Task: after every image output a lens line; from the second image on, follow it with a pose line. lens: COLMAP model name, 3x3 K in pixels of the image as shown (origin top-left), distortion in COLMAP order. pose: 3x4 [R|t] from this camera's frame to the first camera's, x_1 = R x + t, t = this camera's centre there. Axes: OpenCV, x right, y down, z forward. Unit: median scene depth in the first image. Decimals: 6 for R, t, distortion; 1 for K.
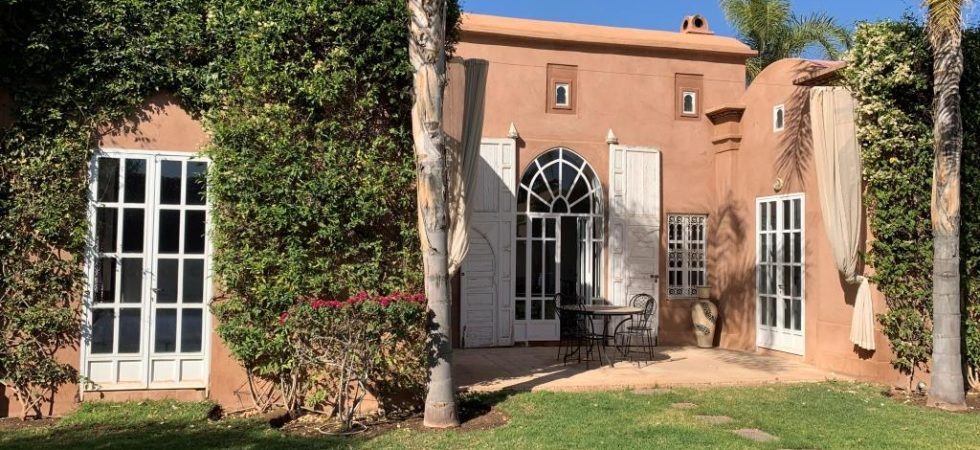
lens RADIAL K [[751.0, 0, 499.7], [0, 751.0, 220.7], [0, 0, 1]] dist [0.006396, -0.005893]
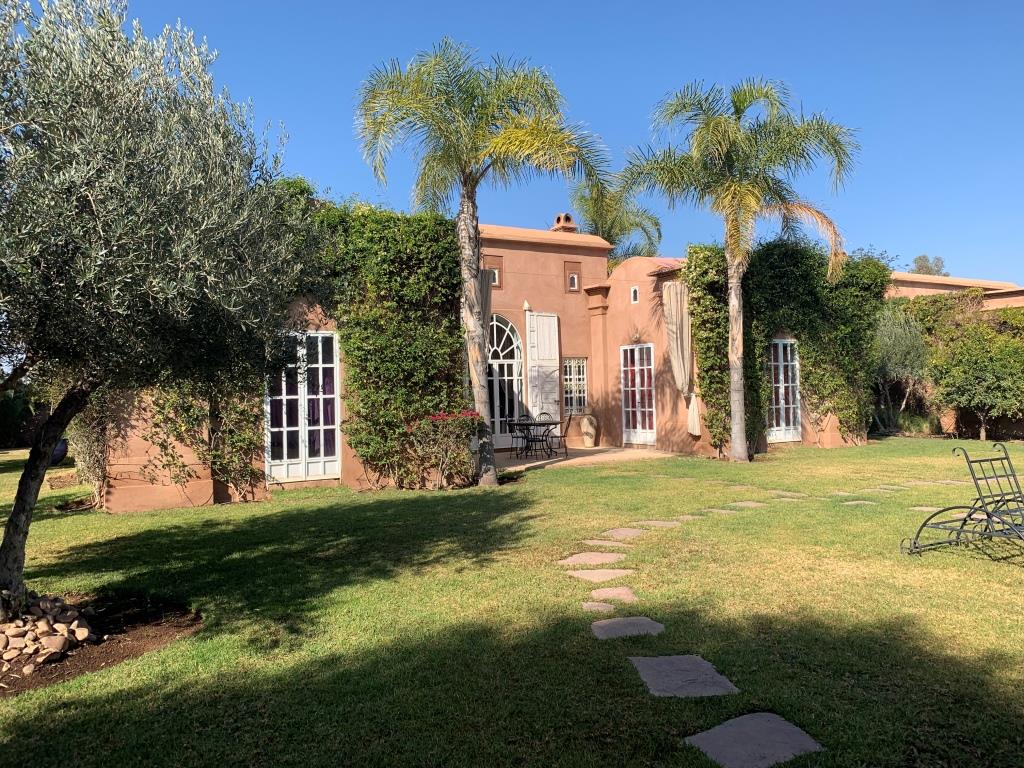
lens RADIAL K [[784.6, 0, 516.9], [0, 784.6, 374.4], [0, 0, 1]] dist [0.039359, -0.029780]
pose [[0.953335, -0.034270, 0.299963, -0.439350], [0.028102, 0.999296, 0.024854, -0.024324], [-0.300604, -0.015265, 0.953627, -0.590134]]
